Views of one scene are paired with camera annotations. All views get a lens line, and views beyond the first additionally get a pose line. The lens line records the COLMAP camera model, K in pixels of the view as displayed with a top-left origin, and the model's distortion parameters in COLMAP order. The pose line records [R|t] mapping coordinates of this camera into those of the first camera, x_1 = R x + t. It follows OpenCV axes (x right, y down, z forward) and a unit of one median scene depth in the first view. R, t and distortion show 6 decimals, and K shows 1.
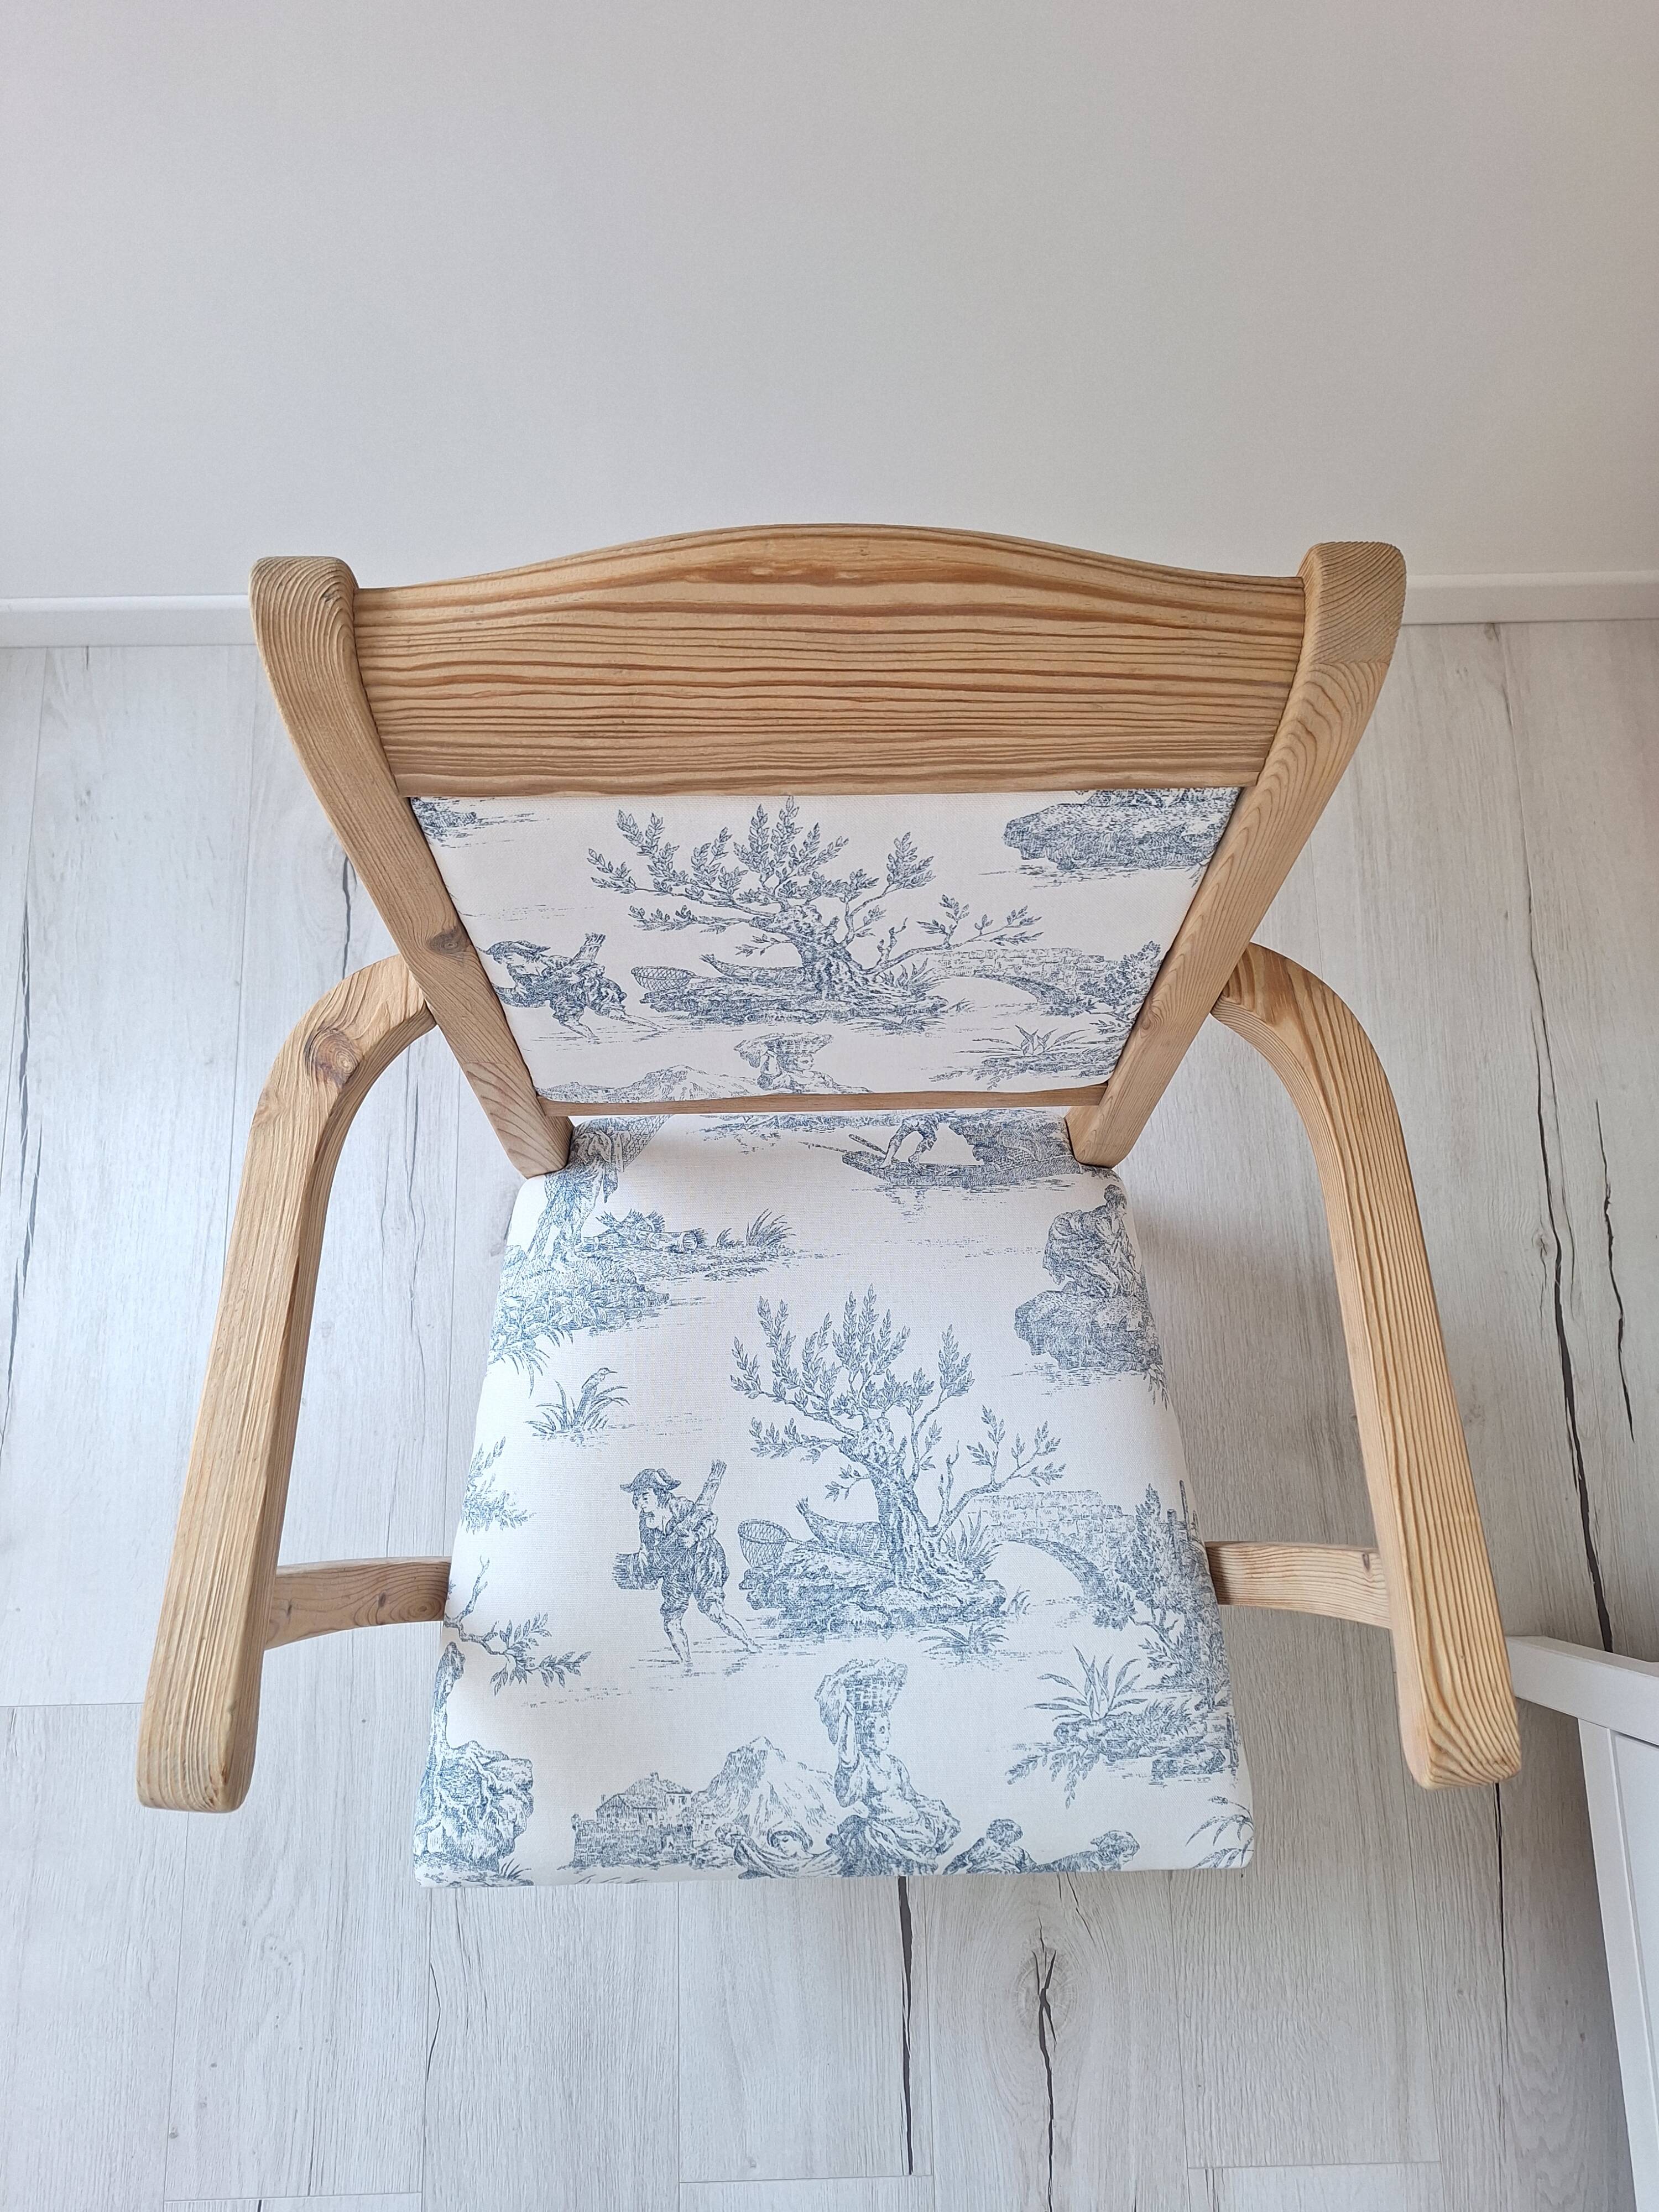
lens RADIAL K [[1531.8, 0, 823.3], [0, 1531.8, 1116.4], [0, 0, 1]] dist [0.147013, -0.259868]
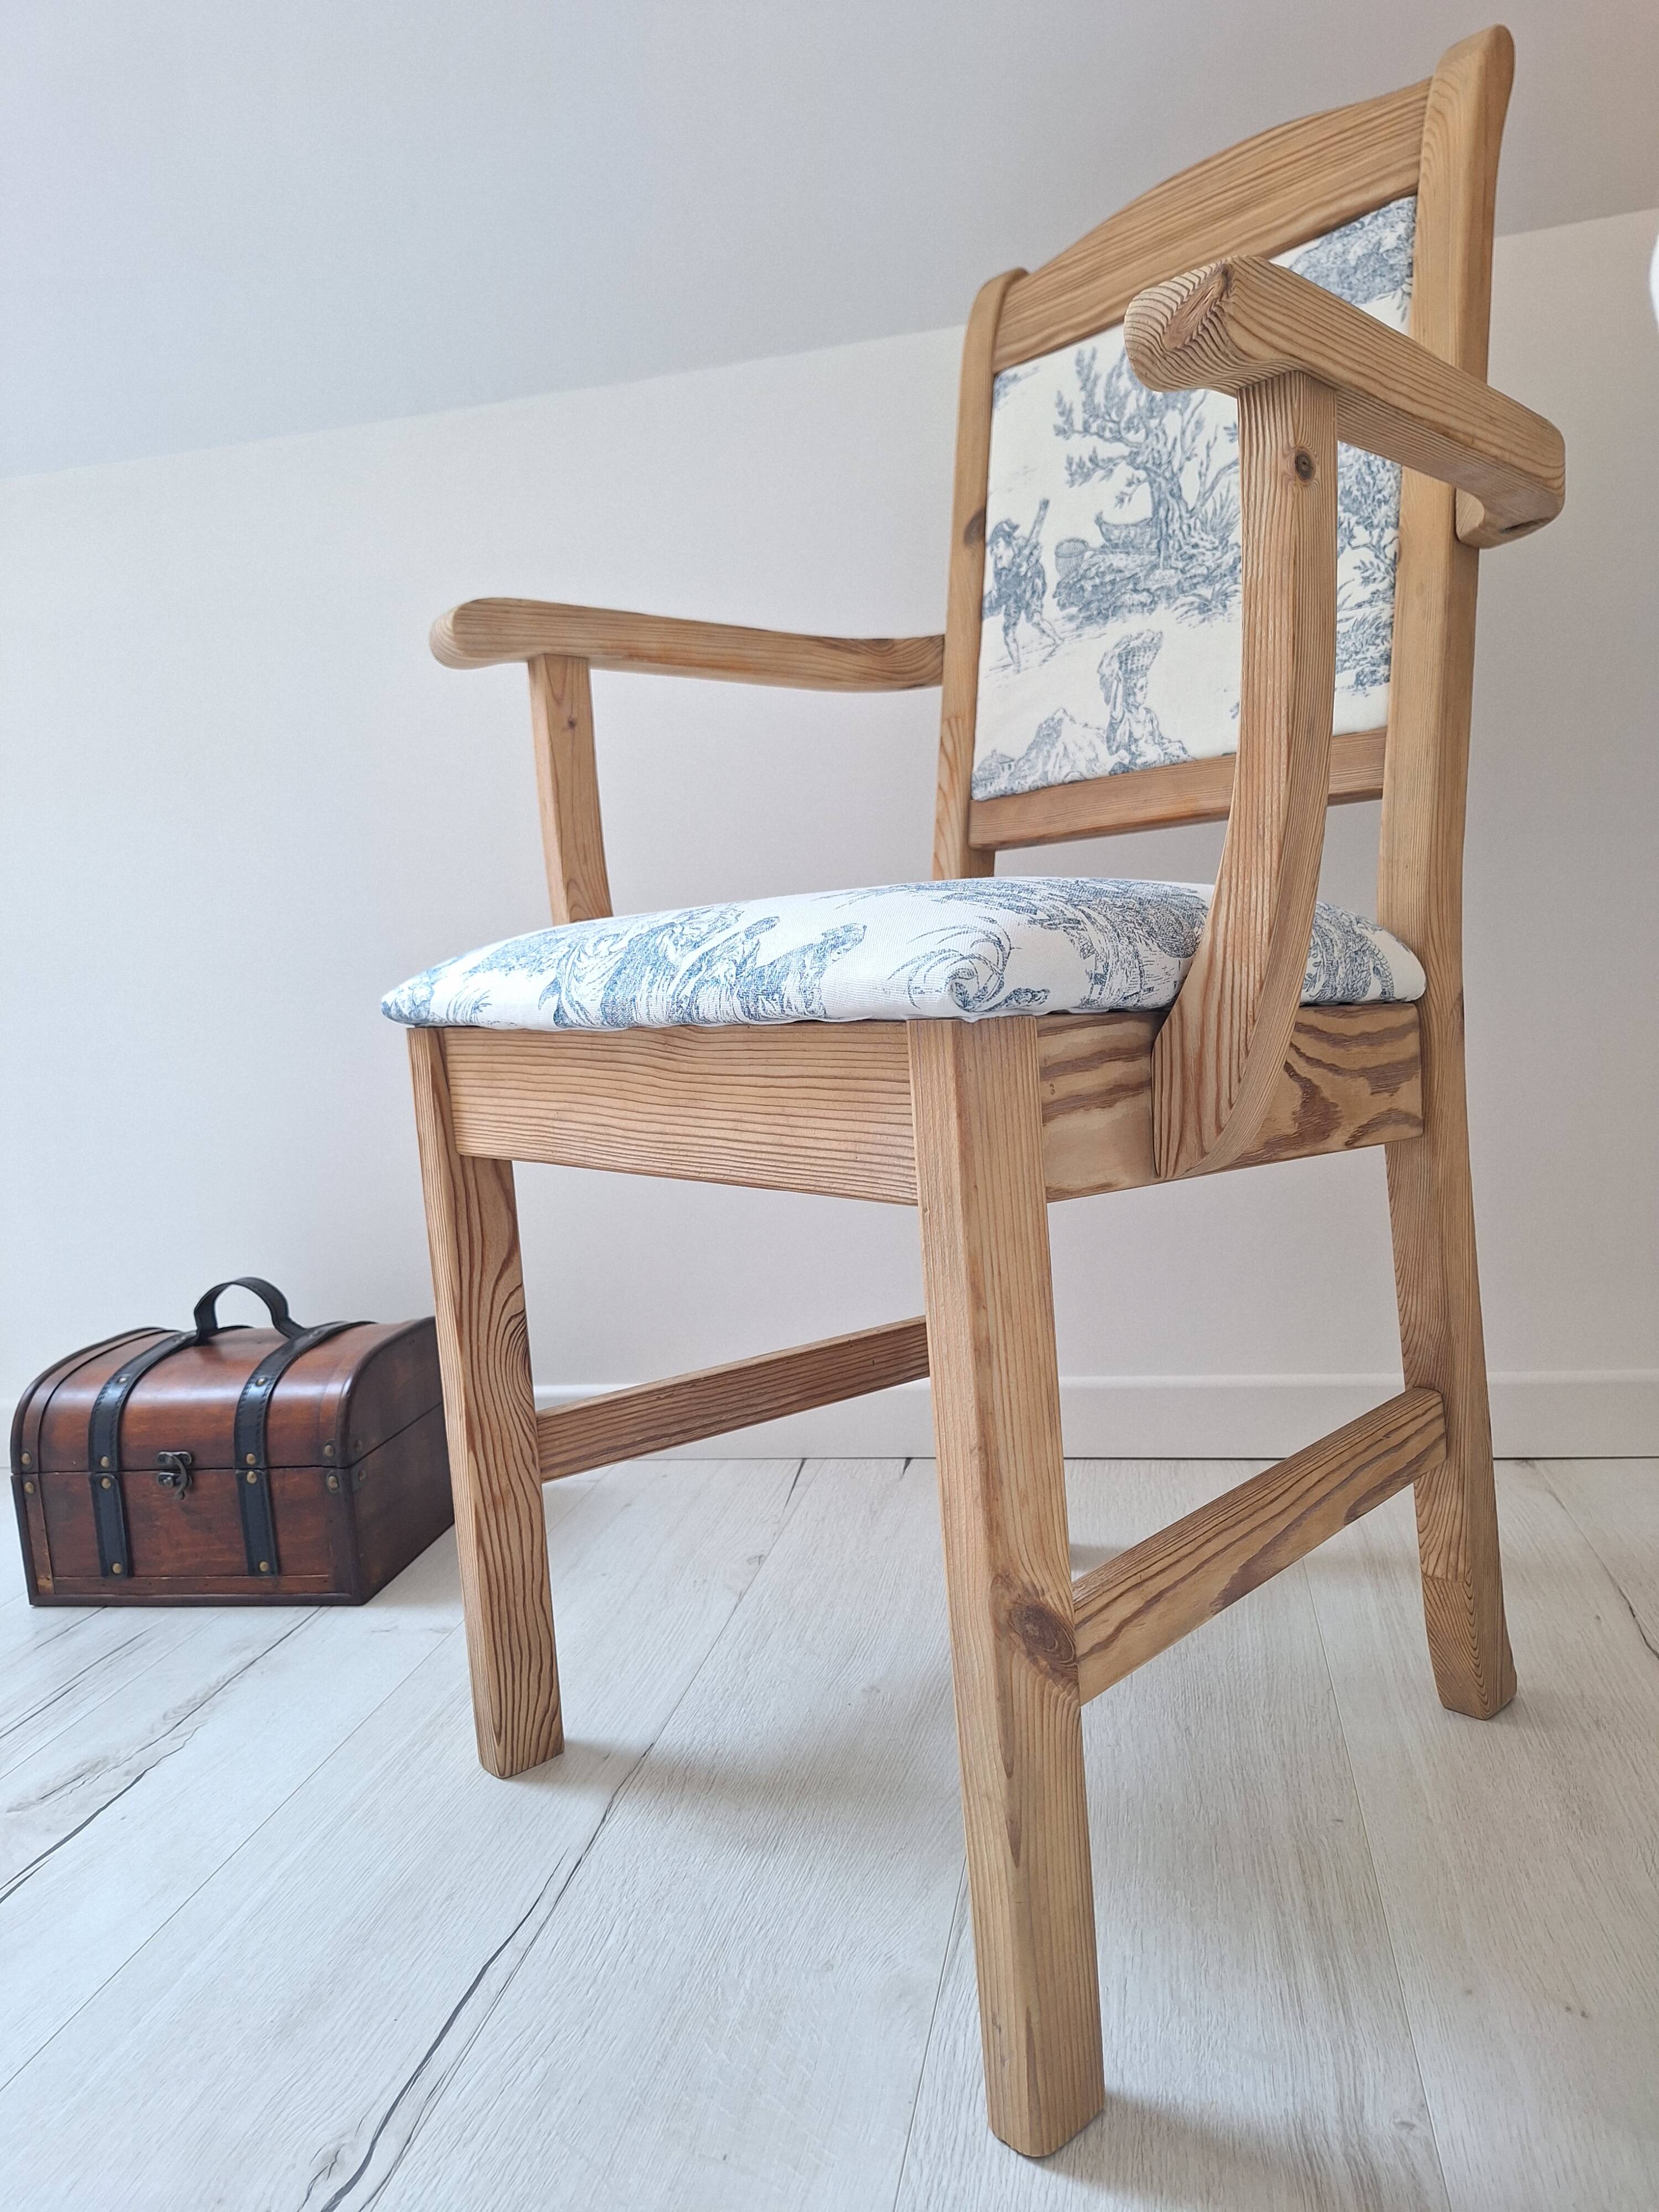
lens RADIAL K [[1546.1, 0, 820.5], [0, 1546.1, 1122.2], [0, 0, 1]] dist [0.108006, -0.158091]
pose [[0.634177, 0.029127, -0.772639, 0.744164], [-0.734461, 0.334987, -0.590212, 0.935050], [0.241633, 0.941772, 0.233834, 0.923245]]
